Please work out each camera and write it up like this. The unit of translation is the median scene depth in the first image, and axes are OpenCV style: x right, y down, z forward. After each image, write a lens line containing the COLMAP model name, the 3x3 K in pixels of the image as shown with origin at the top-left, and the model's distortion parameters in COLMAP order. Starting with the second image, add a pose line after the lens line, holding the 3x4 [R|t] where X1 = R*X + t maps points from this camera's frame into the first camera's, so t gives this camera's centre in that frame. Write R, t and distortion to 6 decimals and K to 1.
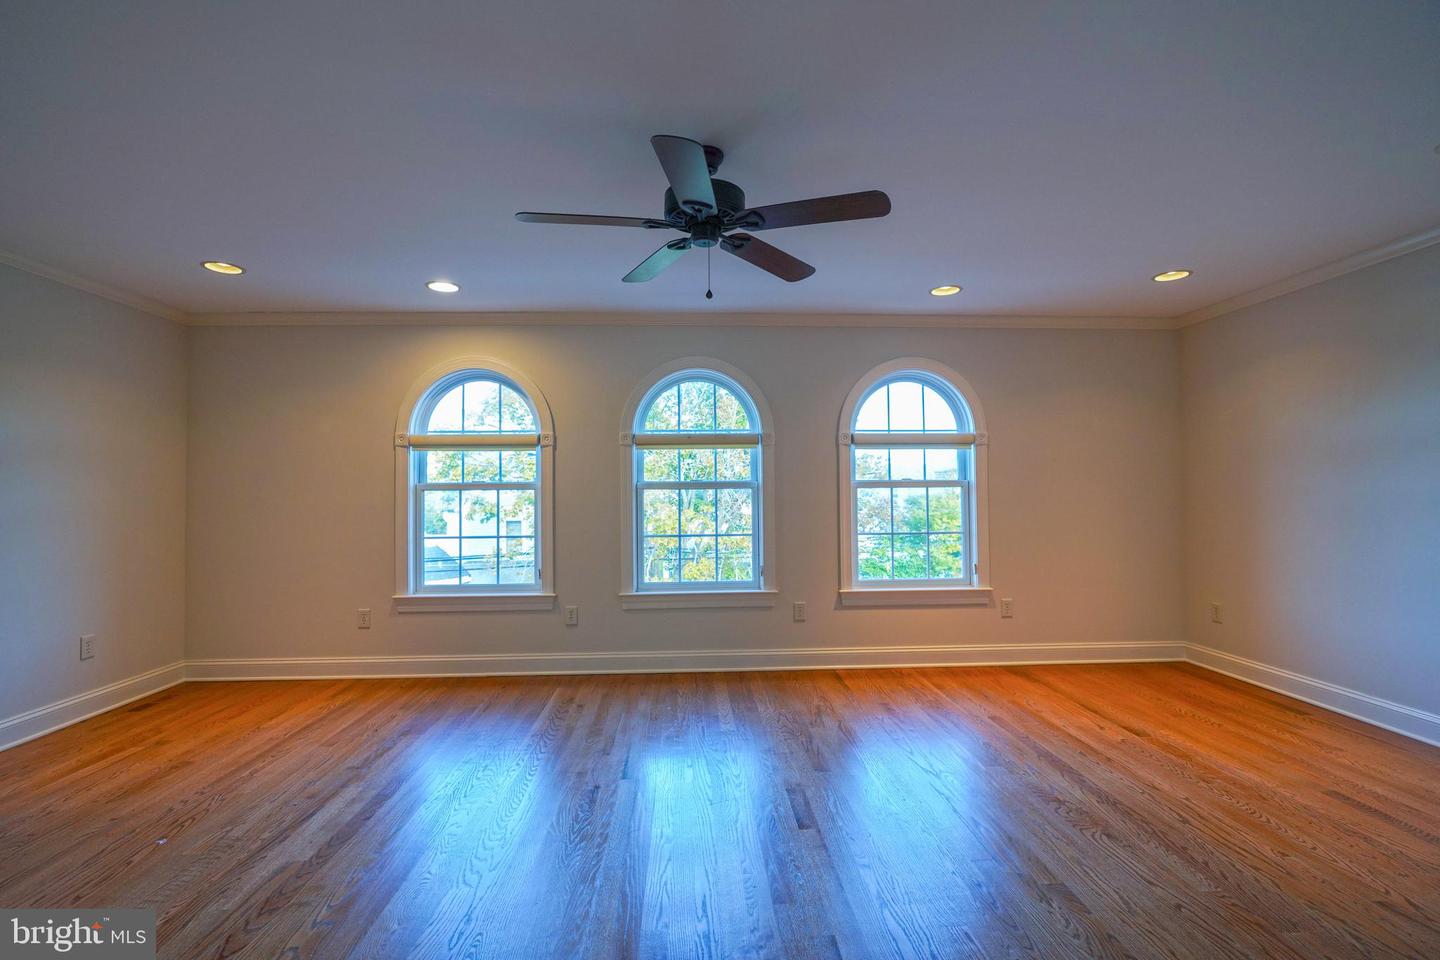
lens RADIAL K [[645.0, 0, 718.7], [0, 645.0, 476.3], [0, 0, 1]] dist [-0.012287, 0.005484]
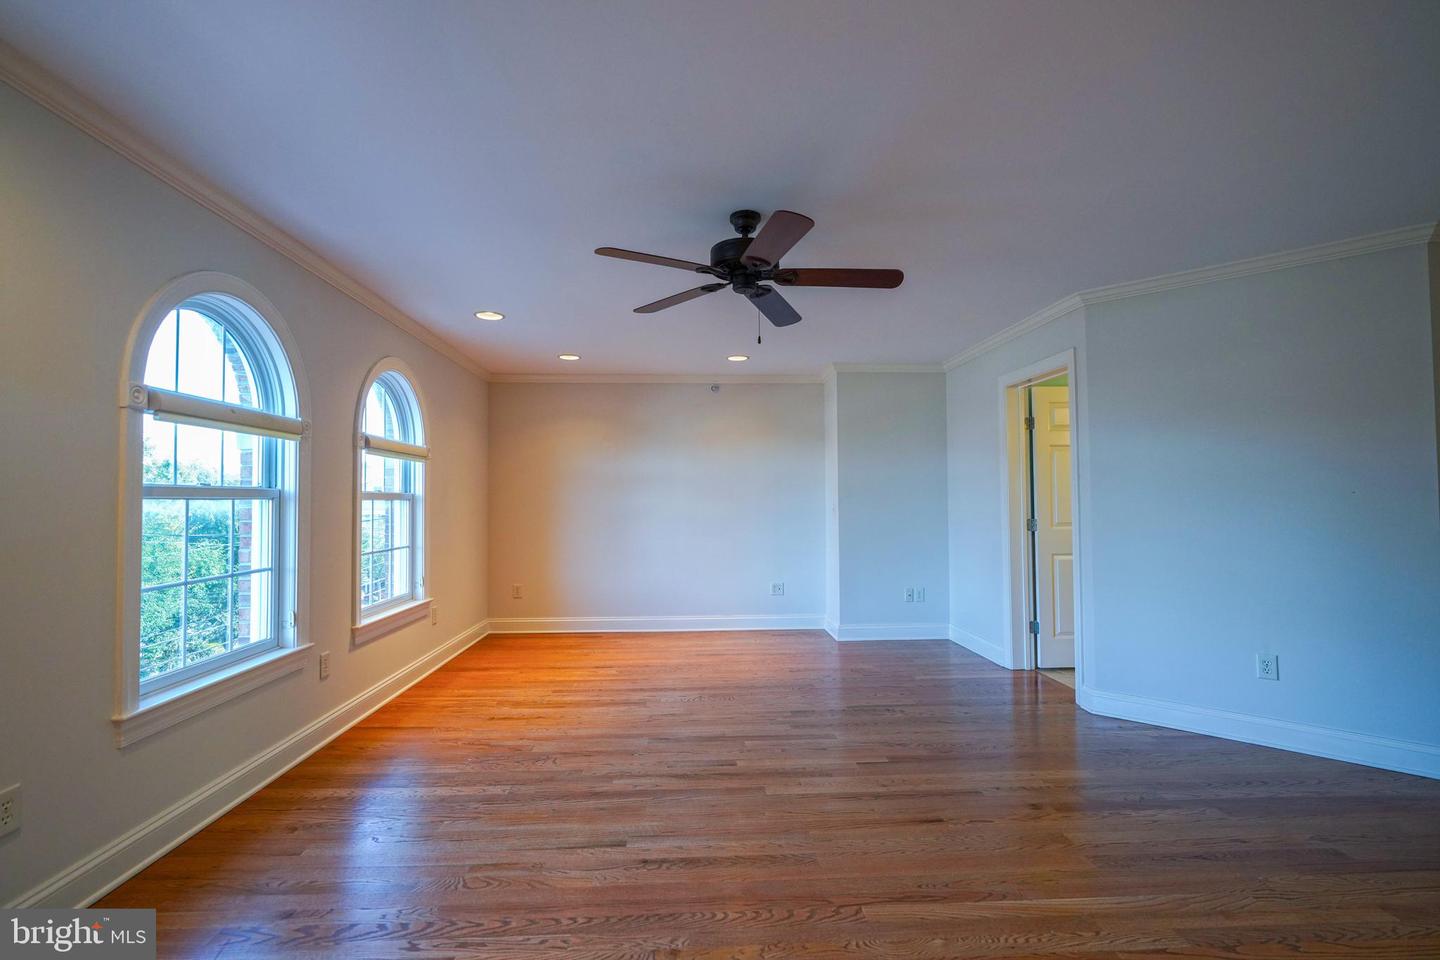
lens RADIAL K [[645.0, 0, 724.6], [0, 645.0, 481.2], [0, 0, 1]] dist [-0.012287, 0.005484]
pose [[-0.001853, 0.036643, 0.999327, -0.696371], [-0.020954, 0.999108, -0.036674, 0.016773], [-0.999779, -0.021008, -0.001084, 0.606801]]
